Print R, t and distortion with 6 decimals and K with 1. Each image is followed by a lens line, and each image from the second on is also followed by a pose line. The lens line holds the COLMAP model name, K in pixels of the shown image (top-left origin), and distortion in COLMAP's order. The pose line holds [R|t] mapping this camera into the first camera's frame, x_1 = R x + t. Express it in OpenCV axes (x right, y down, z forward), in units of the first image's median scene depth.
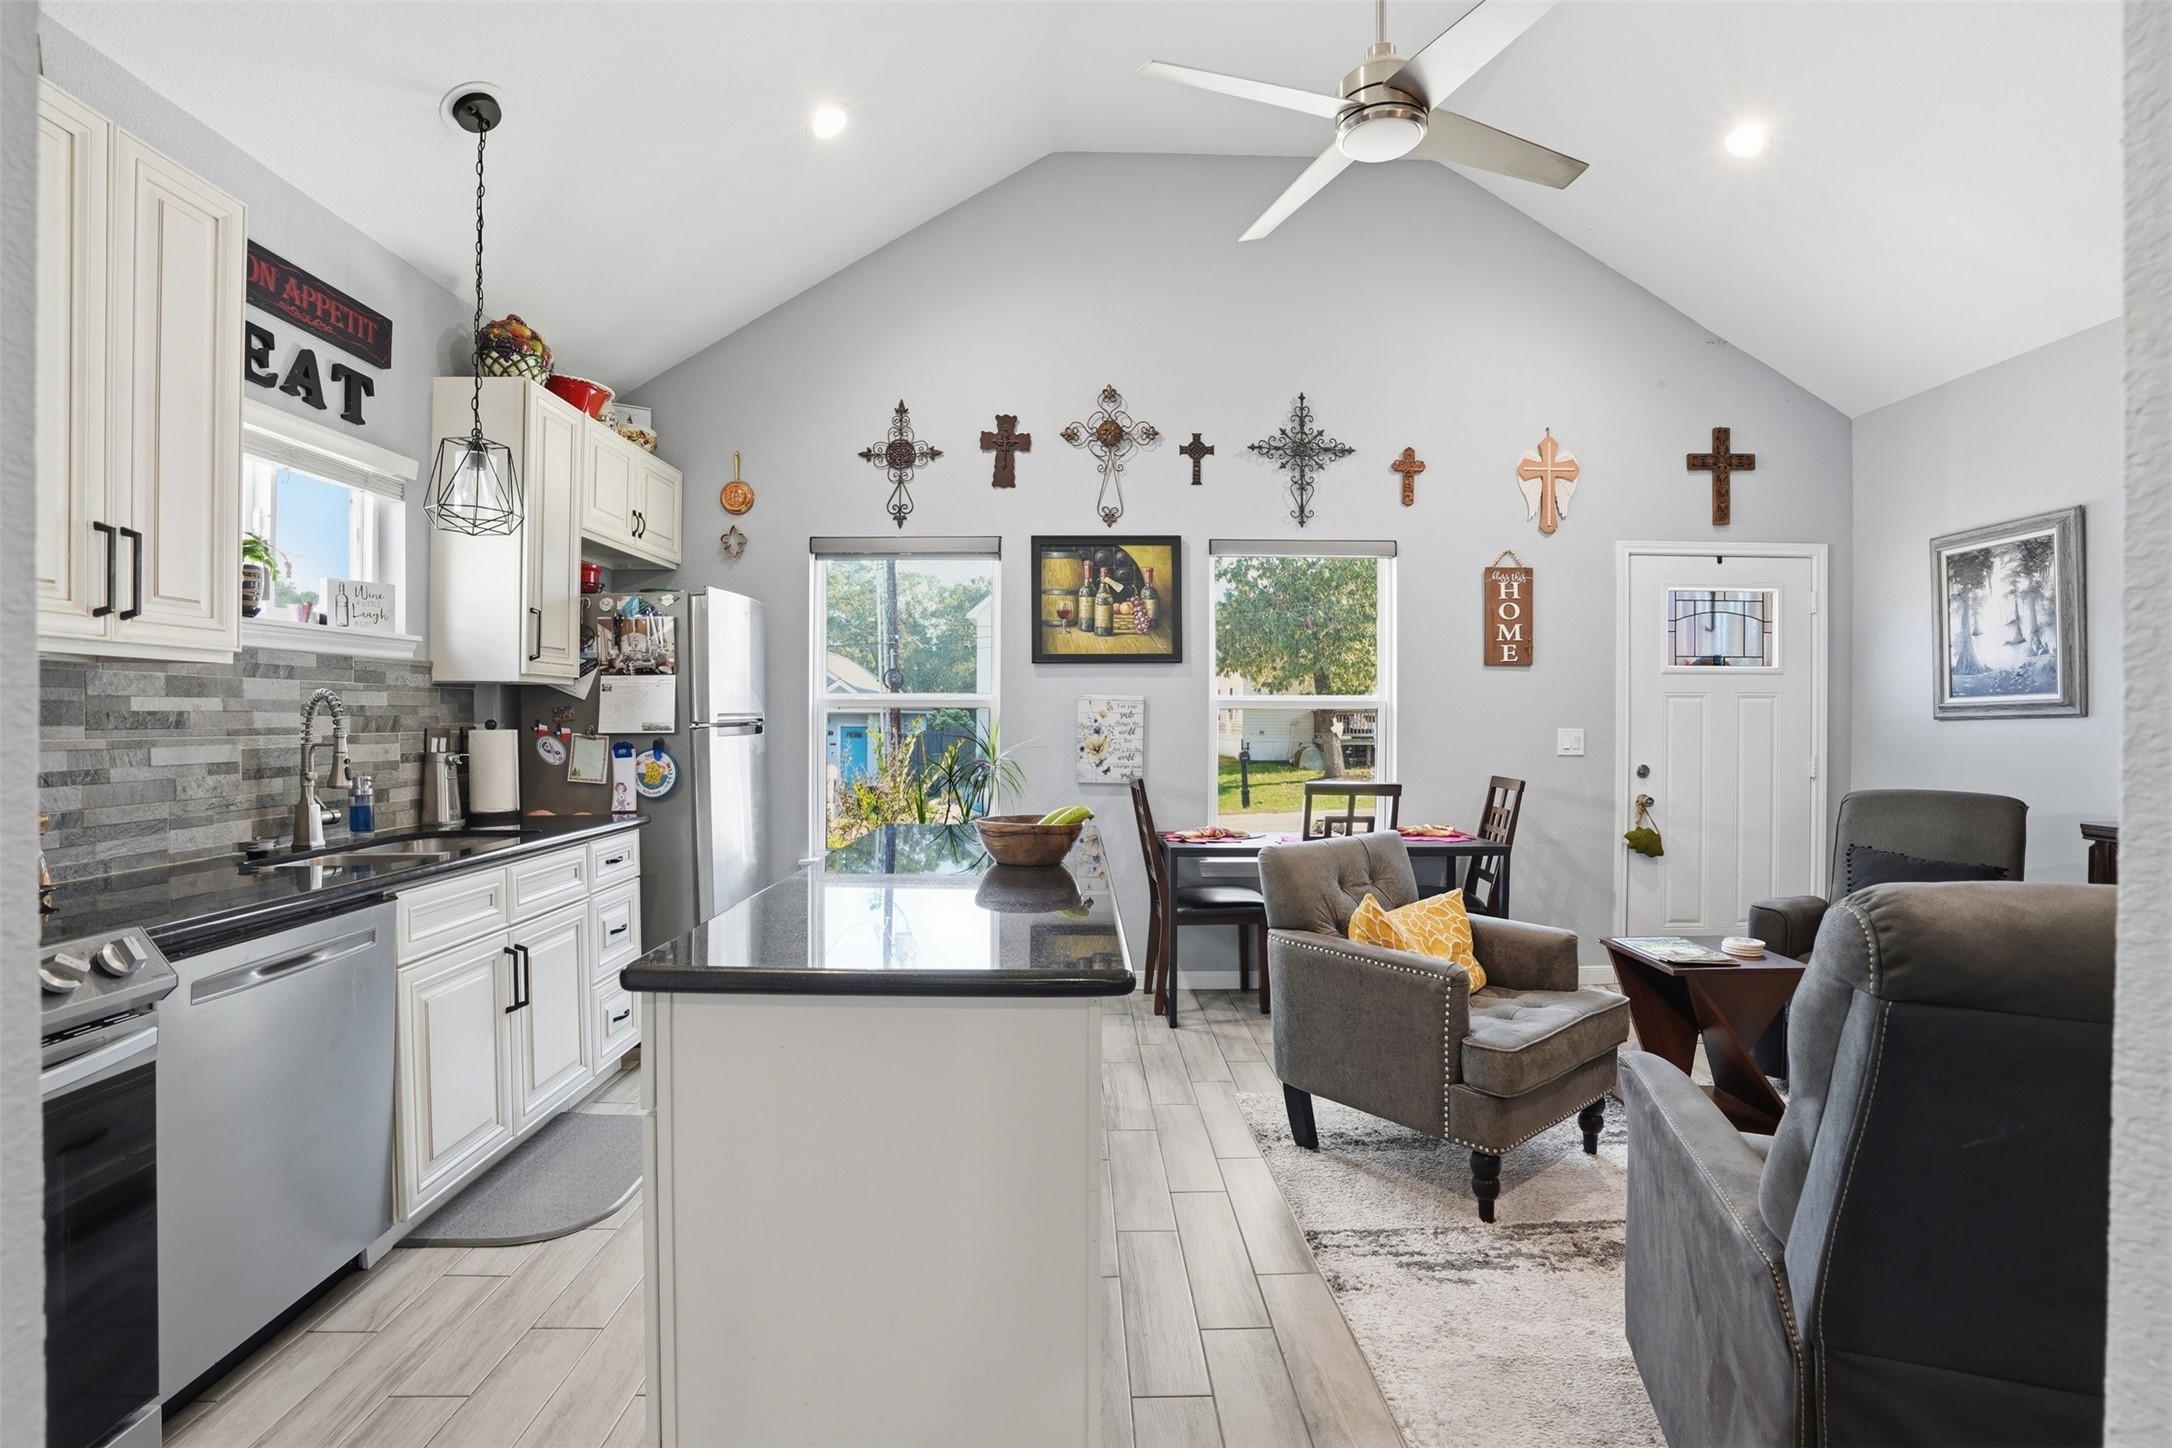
lens RADIAL K [[991.3, 0, 1097.4], [0, 991.3, 723.7], [0, 0, 1]] dist [-0.030297, 0.000880]
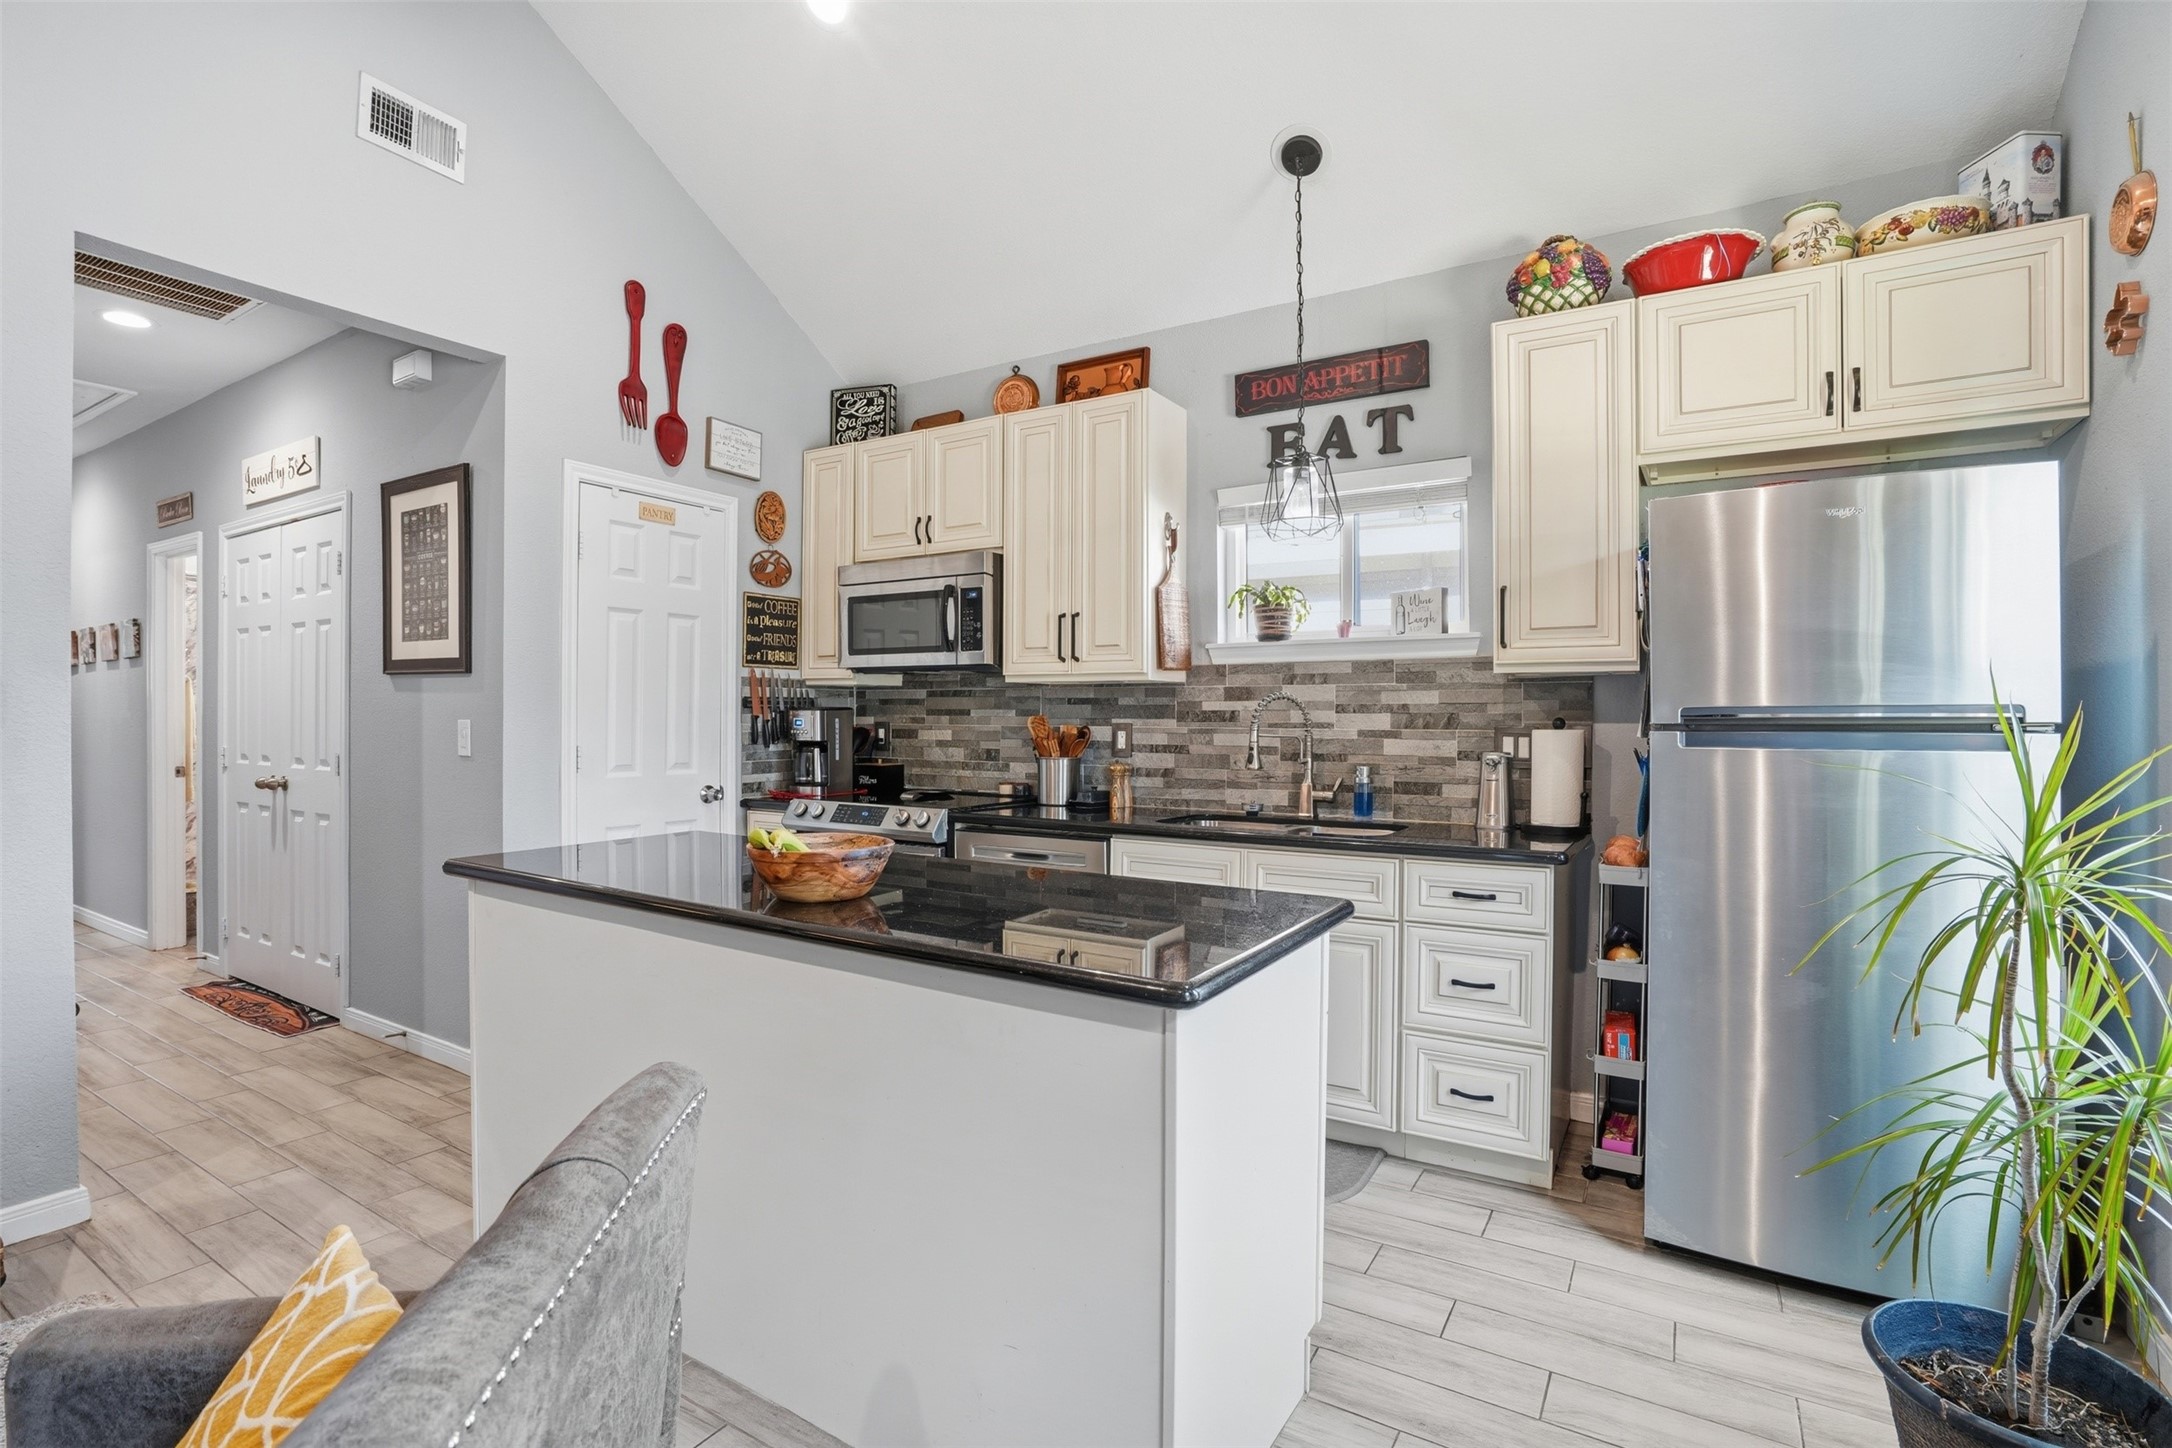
lens RADIAL K [[991.3, 0, 1097.4], [0, 991.3, 723.7], [0, 0, 1]] dist [-0.030297, 0.000880]
pose [[-0.532867, -0.003921, -0.846190, 0.425371], [-0.012504, 0.999917, 0.003241, 0.004972], [0.846107, 0.012308, -0.532871, 1.478232]]
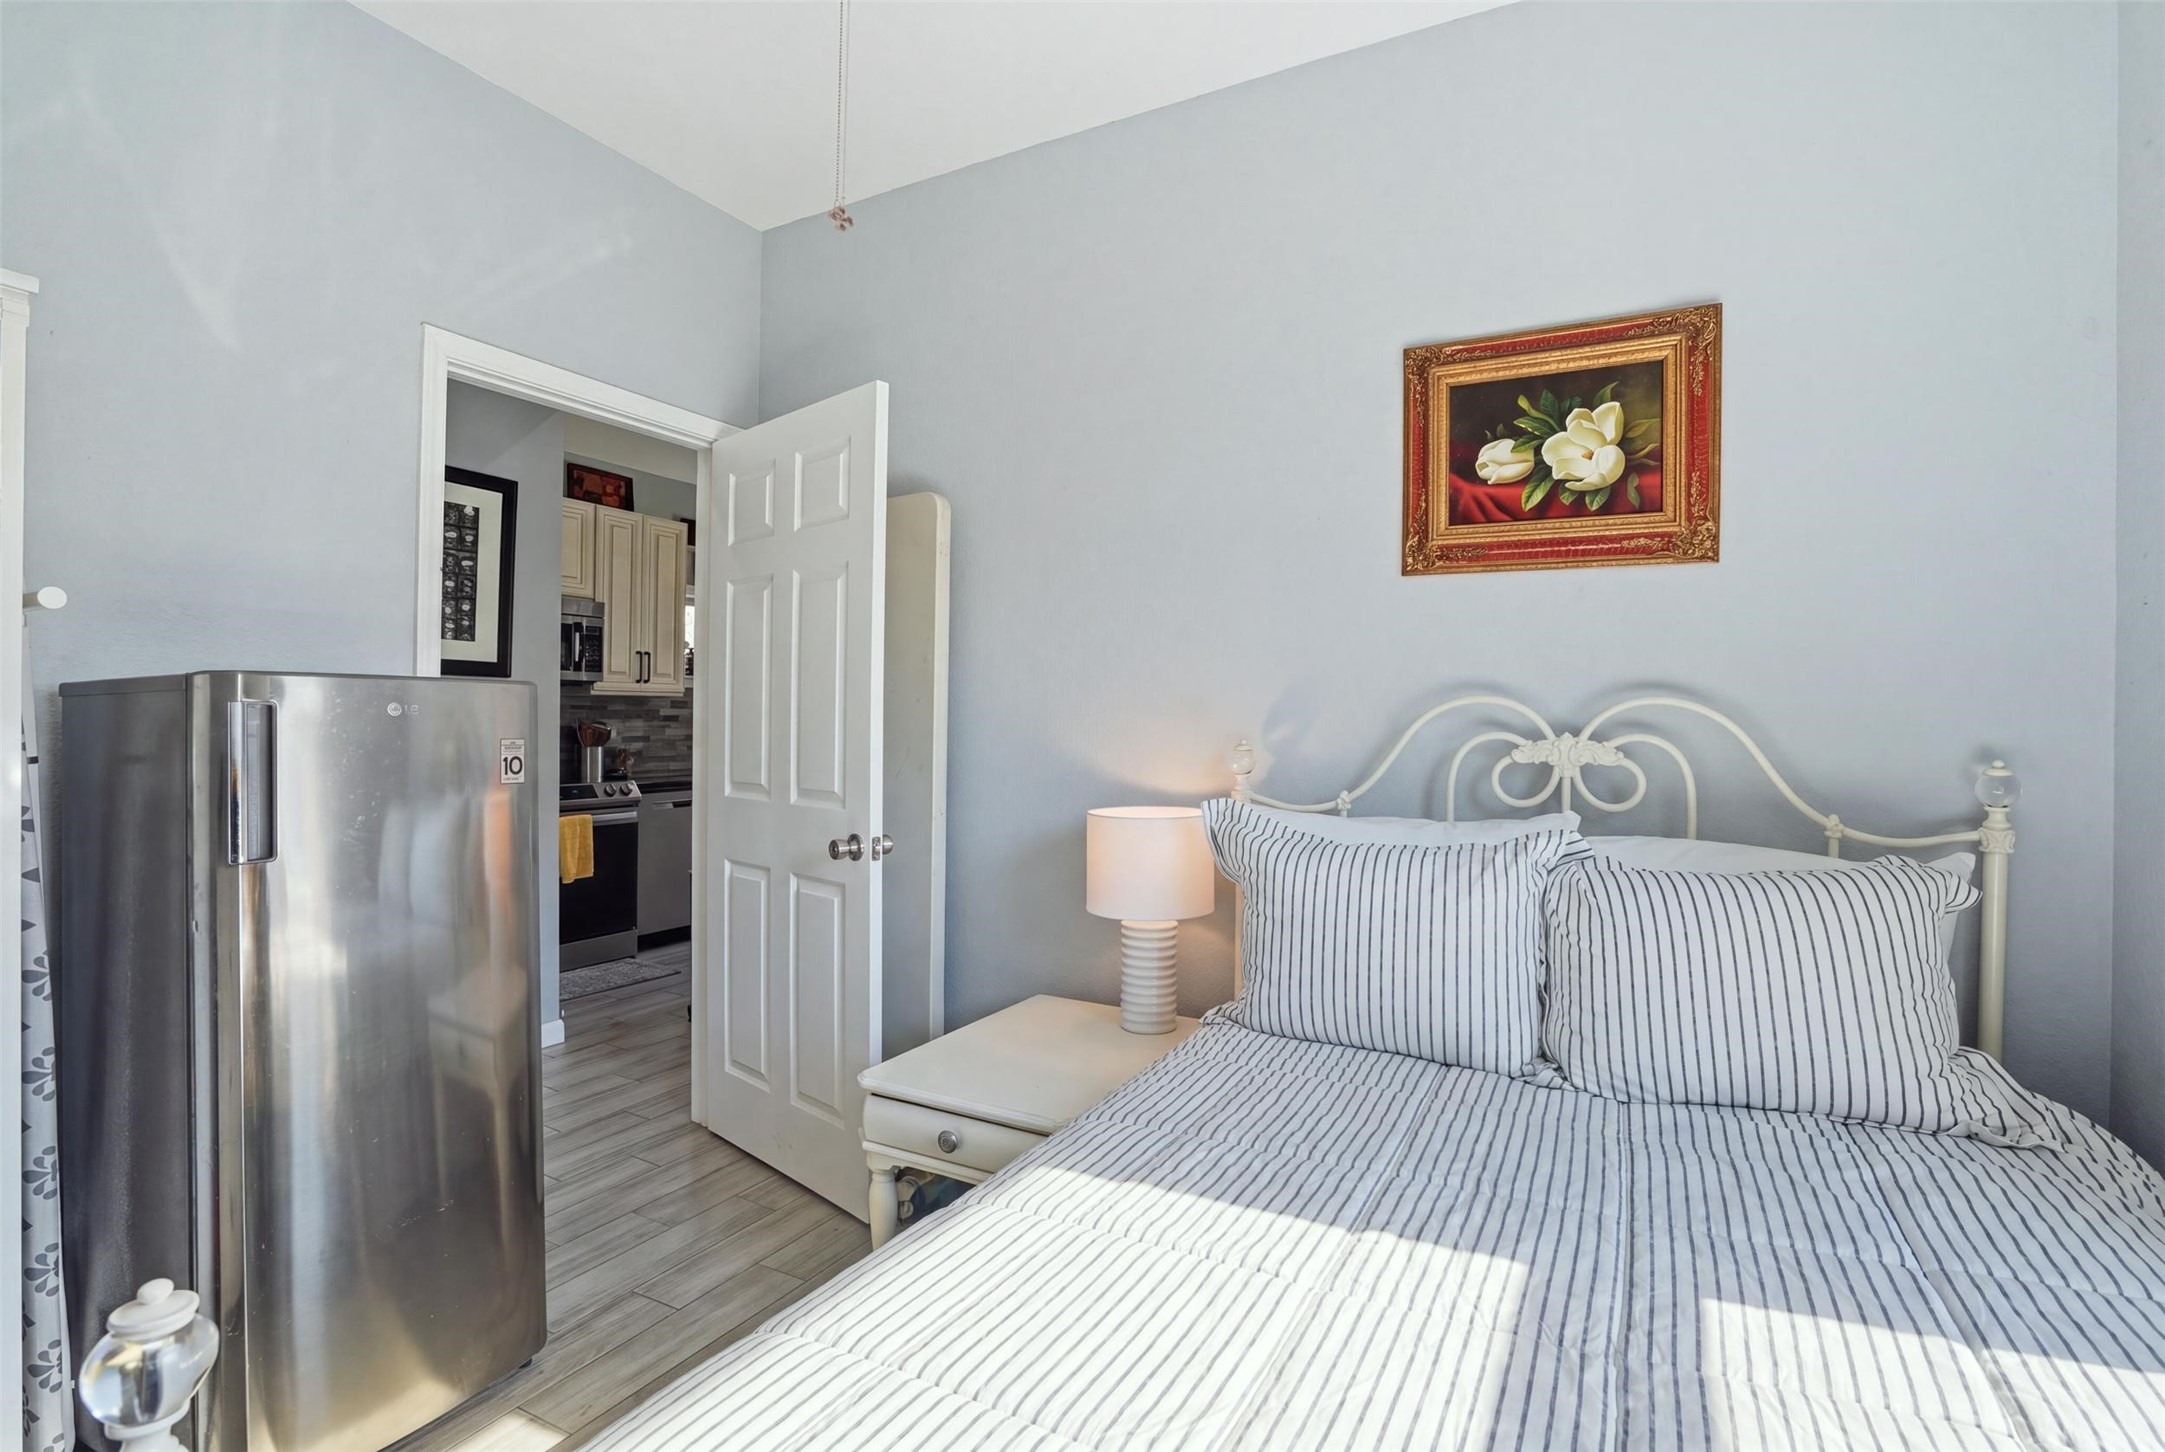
lens RADIAL K [[988.1, 0, 1093.9], [0, 988.1, 725.7], [0, 0, 1]] dist [-0.030297, 0.000880]
pose [[0.870668, 0.005510, -0.491840, 1.172835], [-0.007767, 0.999967, -0.002548, 0.013274], [0.491810, 0.006038, 0.870682, -0.663550]]
